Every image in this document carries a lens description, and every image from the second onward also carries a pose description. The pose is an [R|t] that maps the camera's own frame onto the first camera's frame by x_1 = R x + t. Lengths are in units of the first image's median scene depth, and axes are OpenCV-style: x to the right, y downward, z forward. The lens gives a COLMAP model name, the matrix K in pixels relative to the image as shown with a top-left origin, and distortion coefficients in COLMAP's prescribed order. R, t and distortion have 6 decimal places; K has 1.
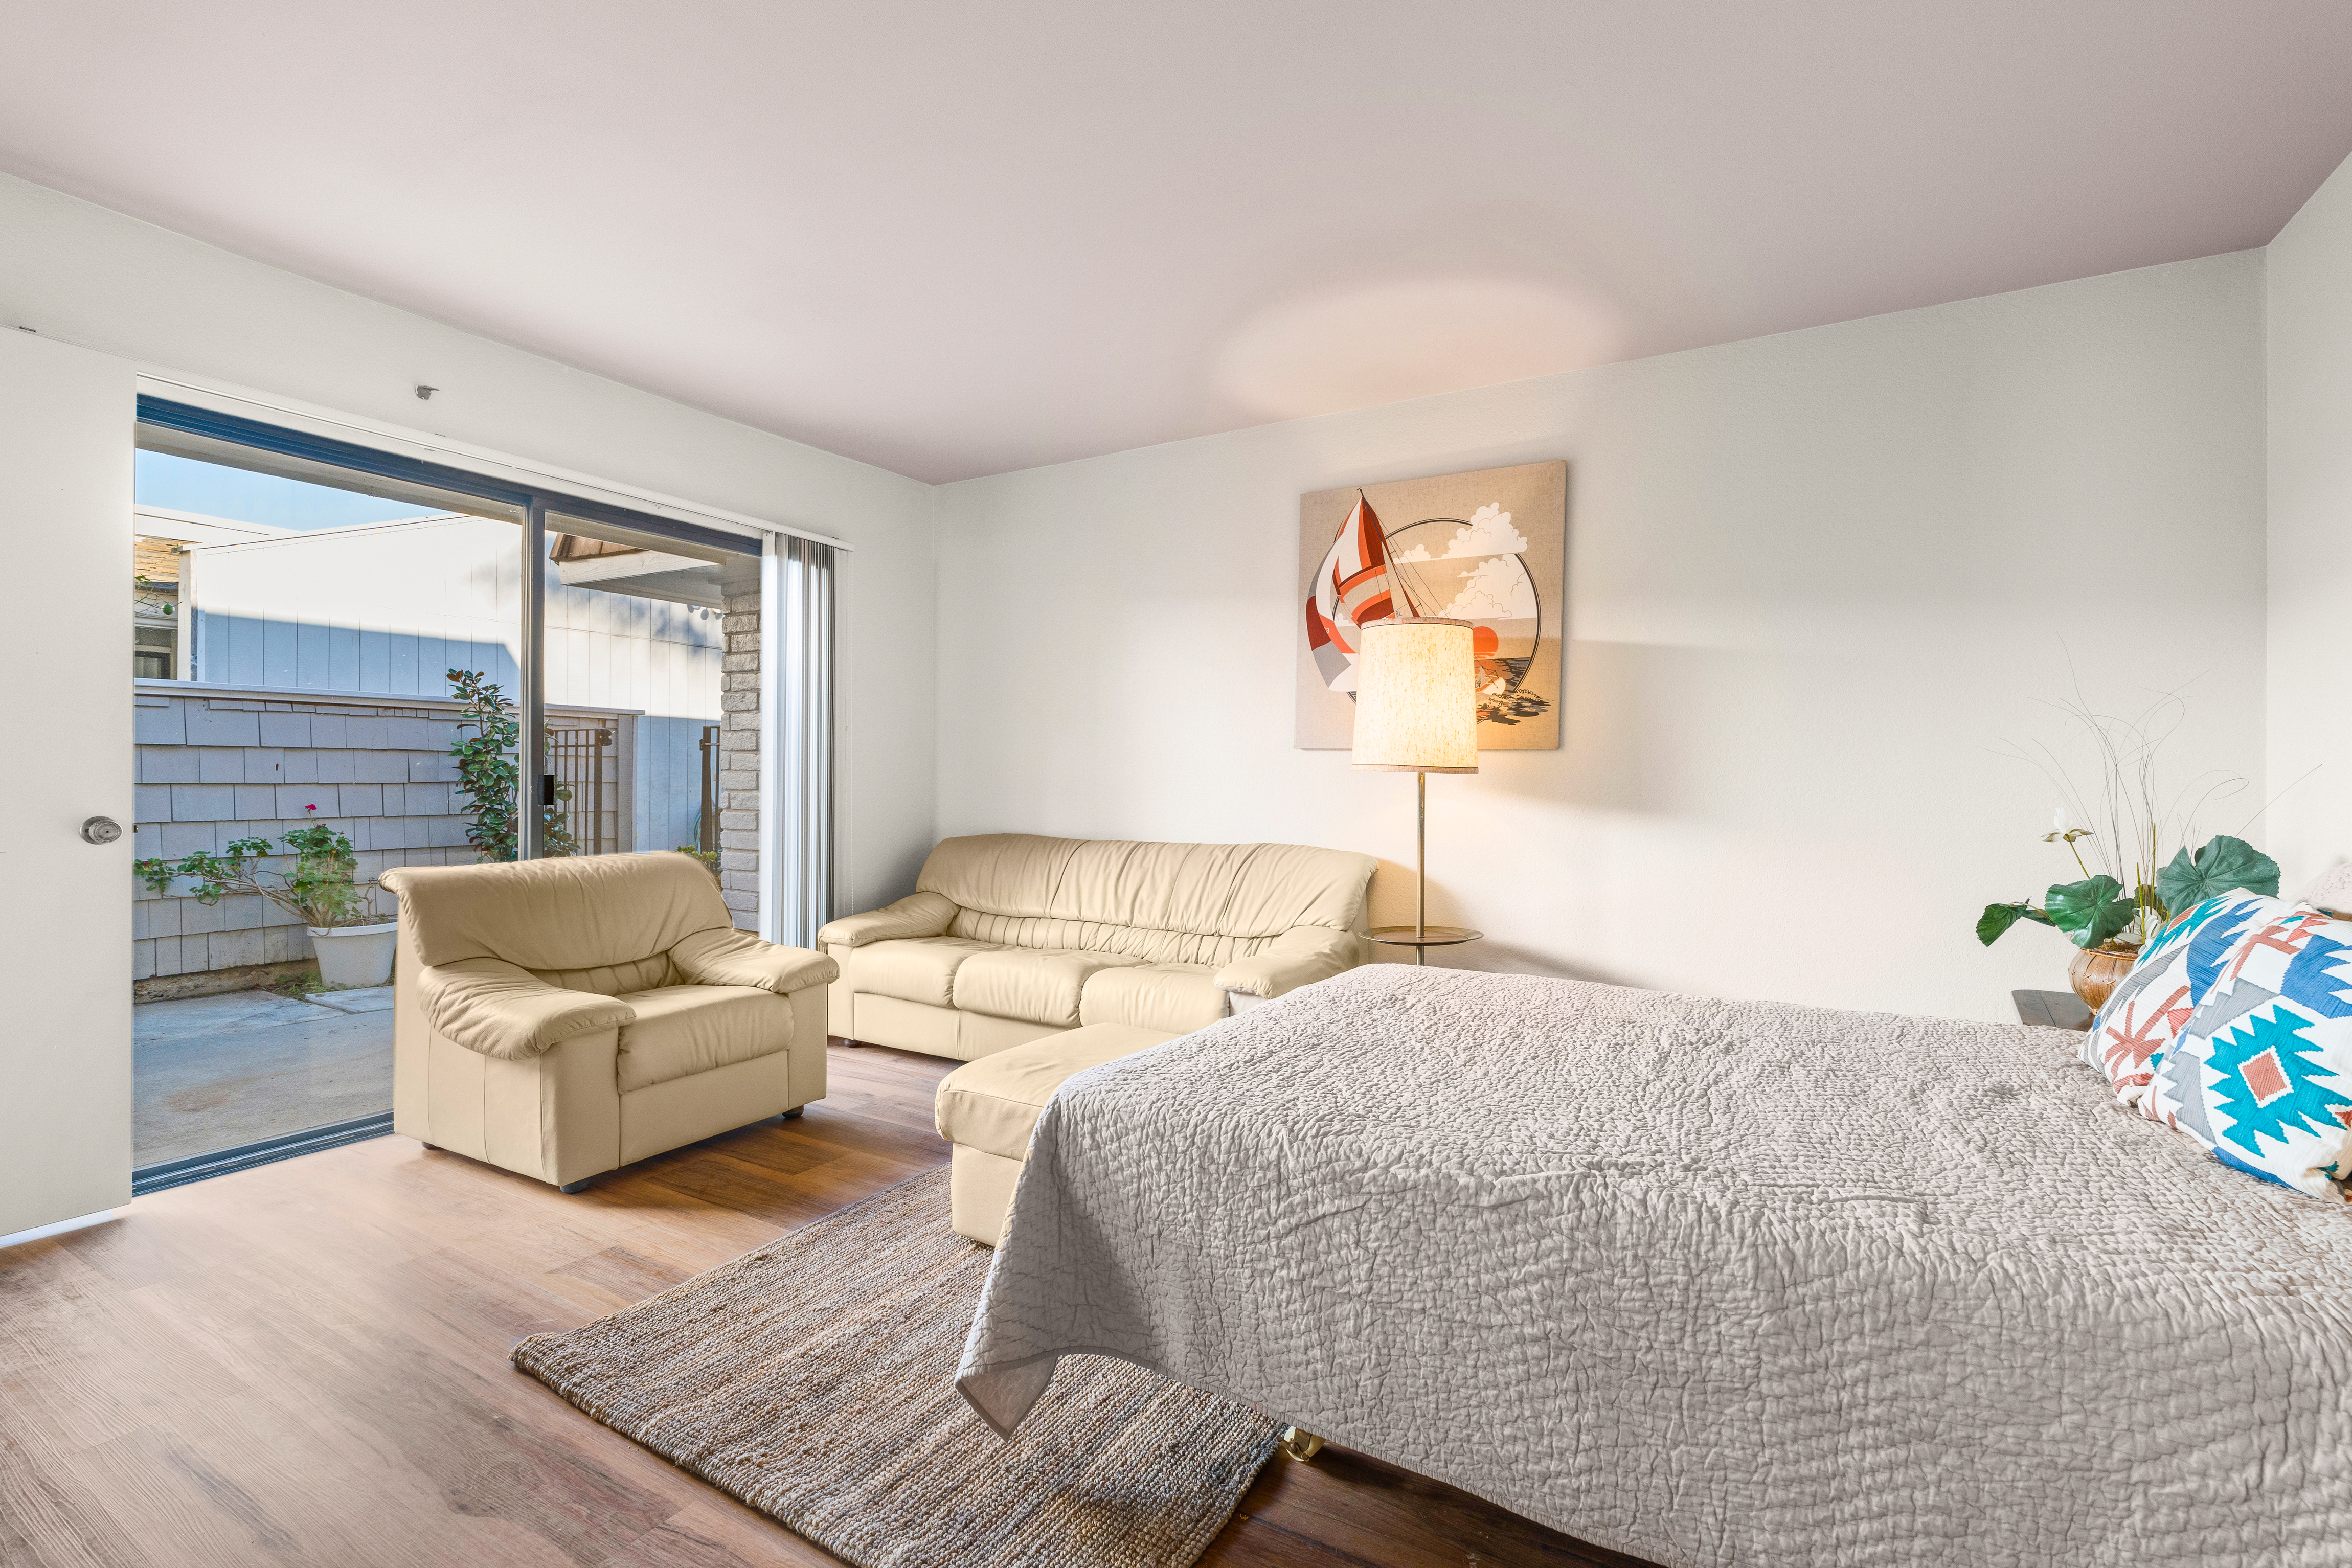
lens RADIAL K [[1043.1, 0, 1170.1], [0, 1043.1, 781.4], [0, 0, 1]] dist [-0.002148, 0.001263]
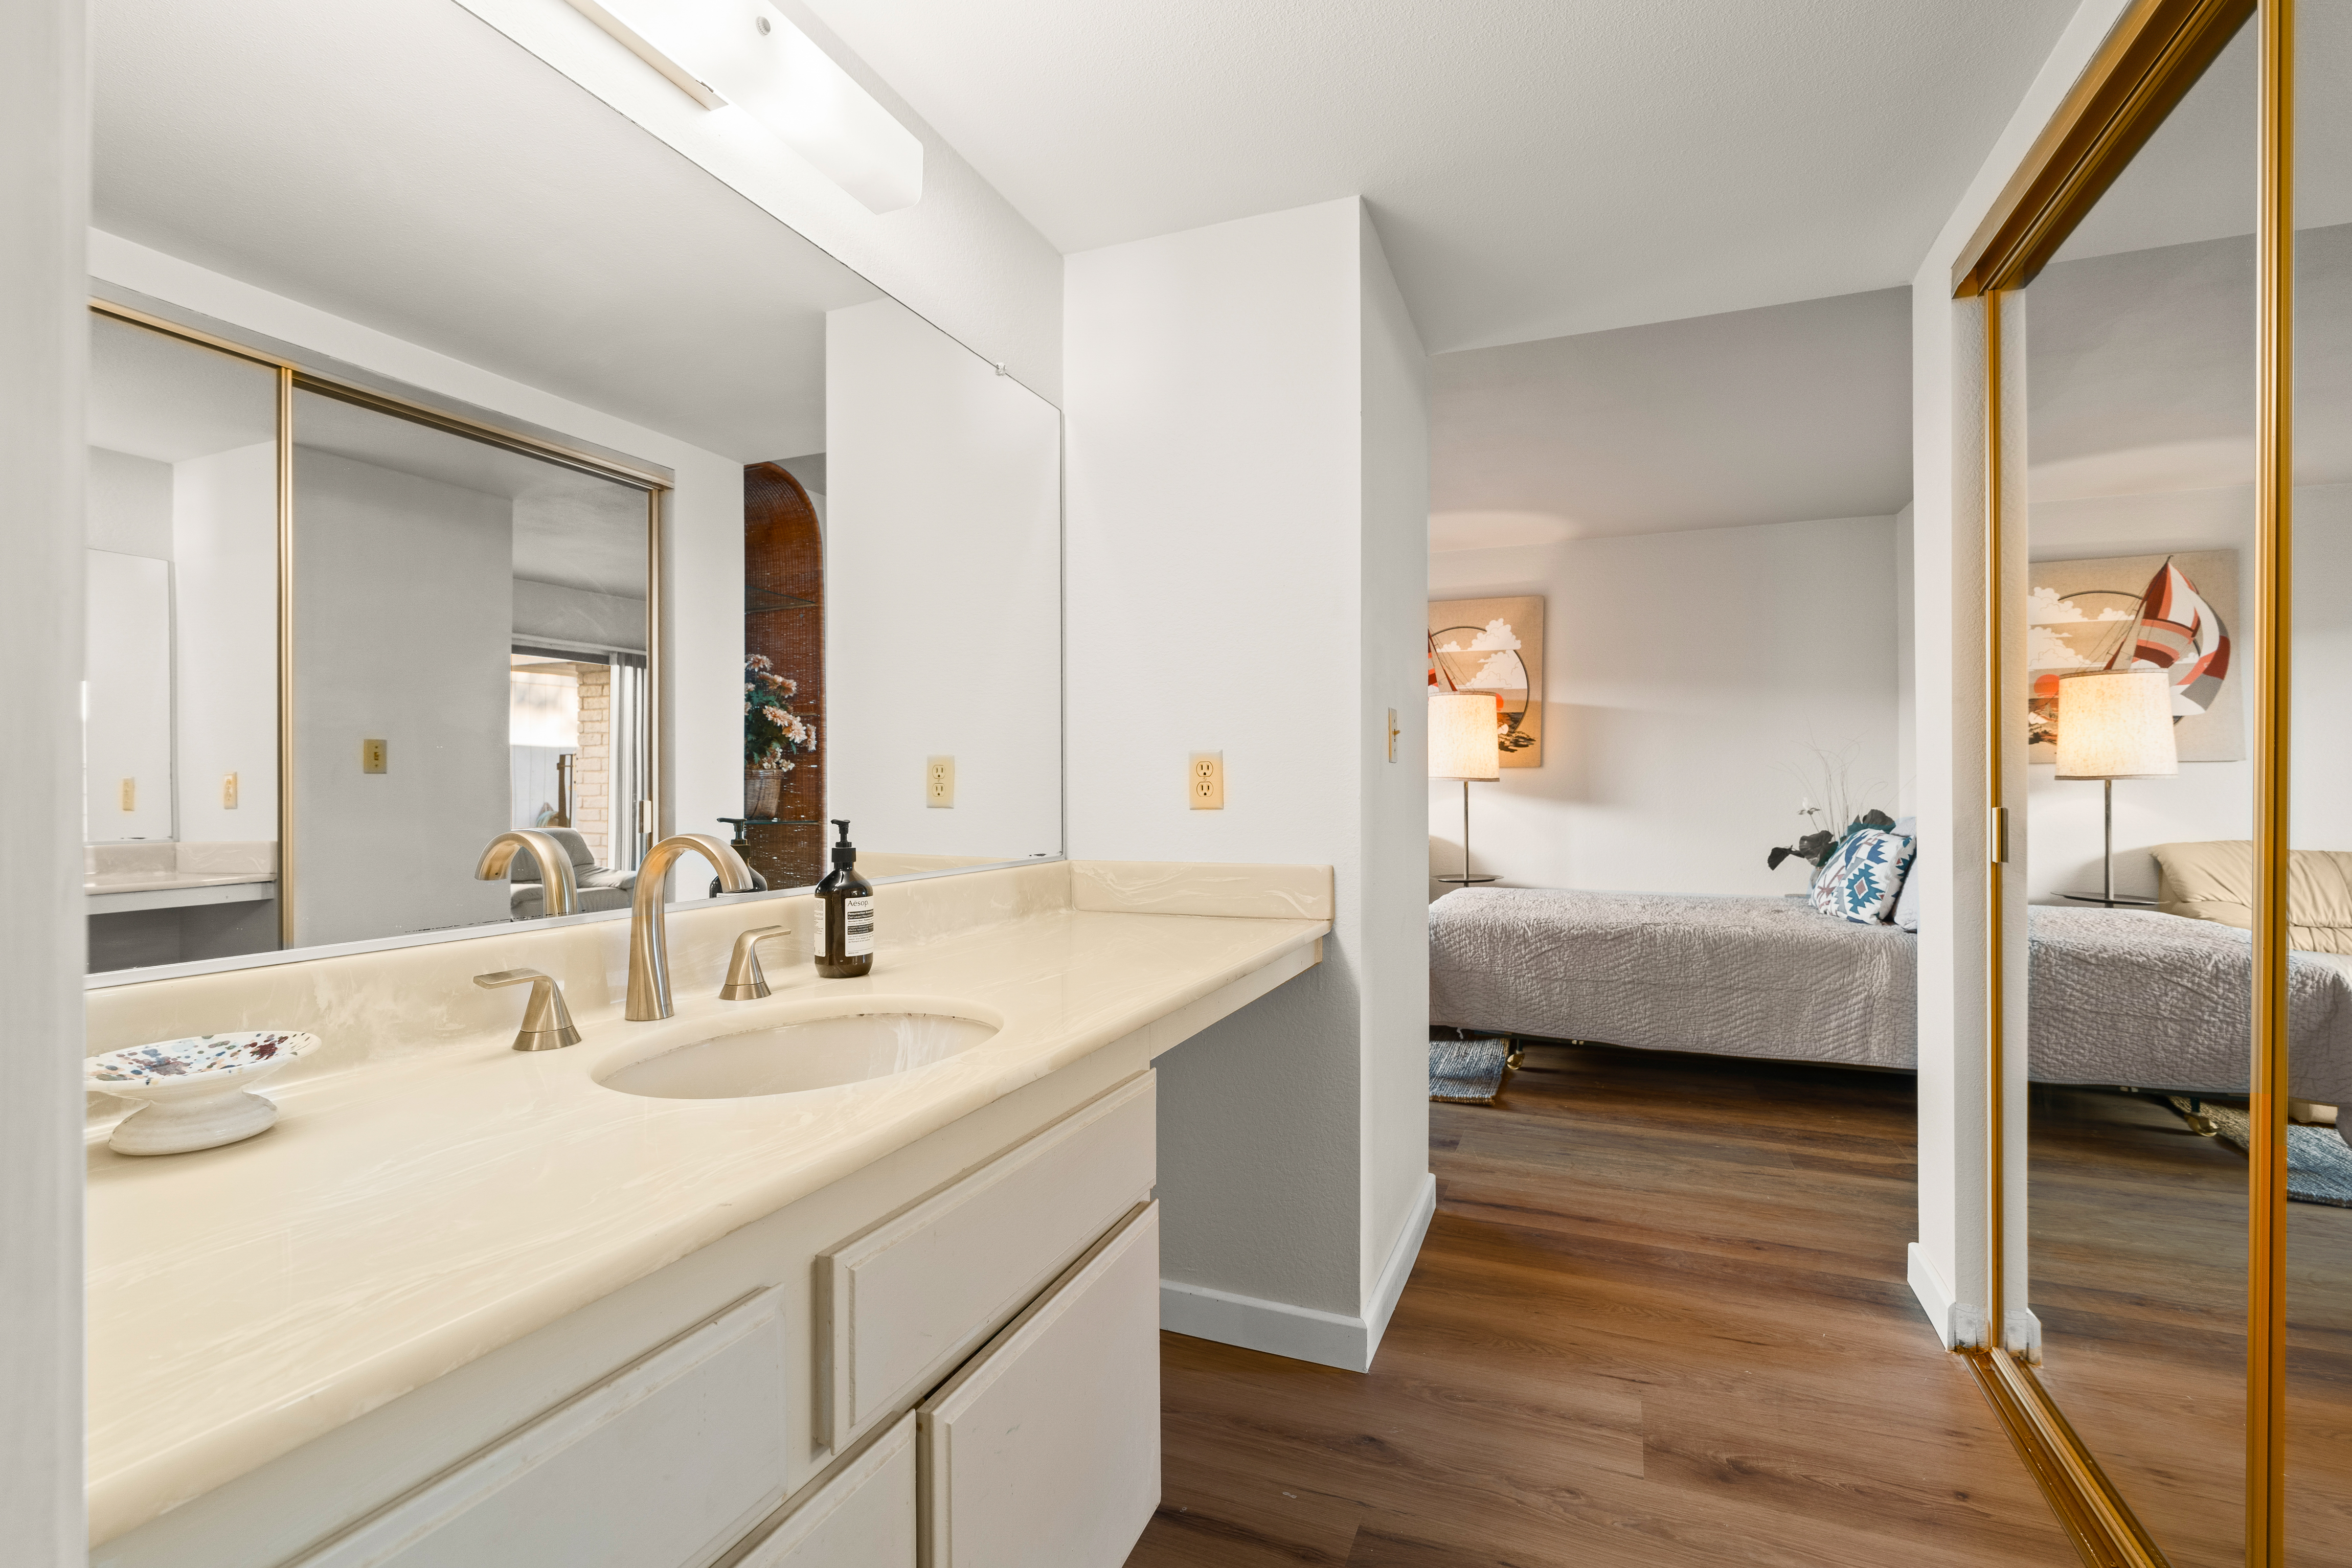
lens RADIAL K [[1044.7, 0, 1176.0], [0, 1044.7, 784.0], [0, 0, 1]] dist [-0.001873, -0.000907]
pose [[0.989433, -0.007775, 0.144780, -0.460854], [0.008513, 0.999954, -0.004481, -0.001169], [-0.144738, 0.005666, 0.989454, -0.590514]]
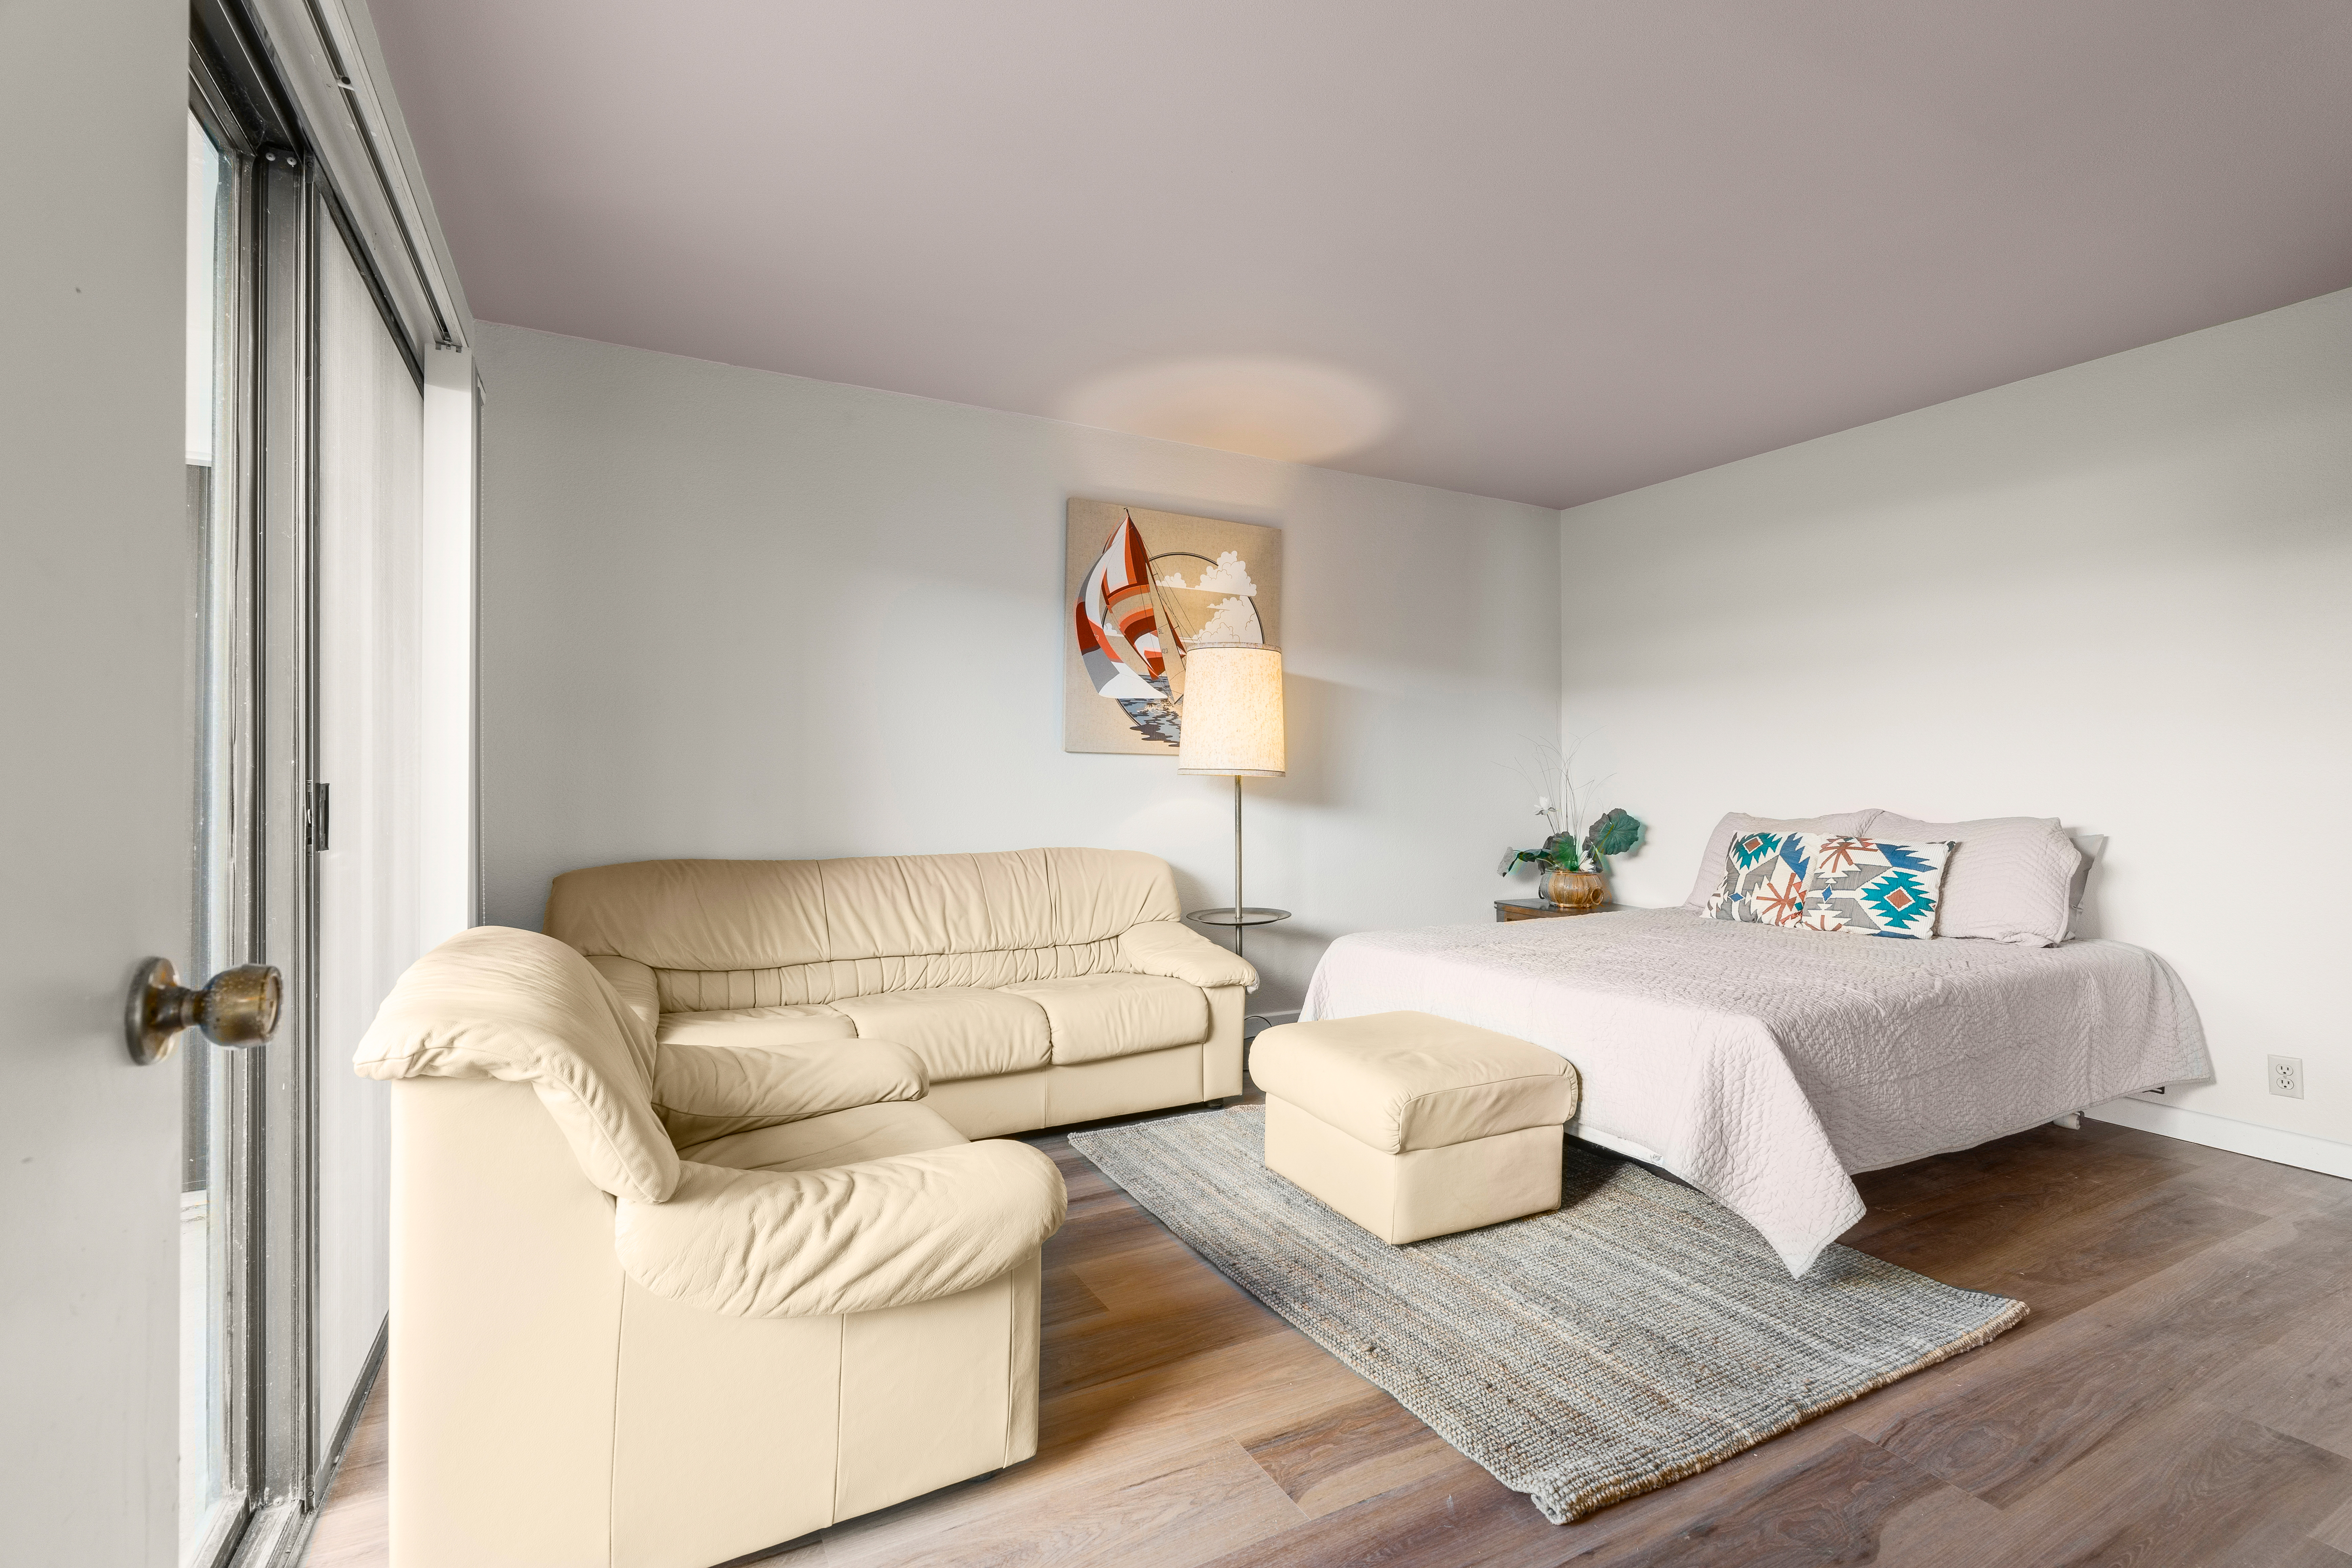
lens RADIAL K [[1044.7, 0, 1176.0], [0, 1044.7, 784.0], [0, 0, 1]] dist [-0.001873, -0.000907]
pose [[0.524222, -0.006704, 0.851555, -0.780316], [0.003285, 0.999977, 0.005850, -0.006807], [-0.851575, -0.000269, 0.524232, 0.446100]]
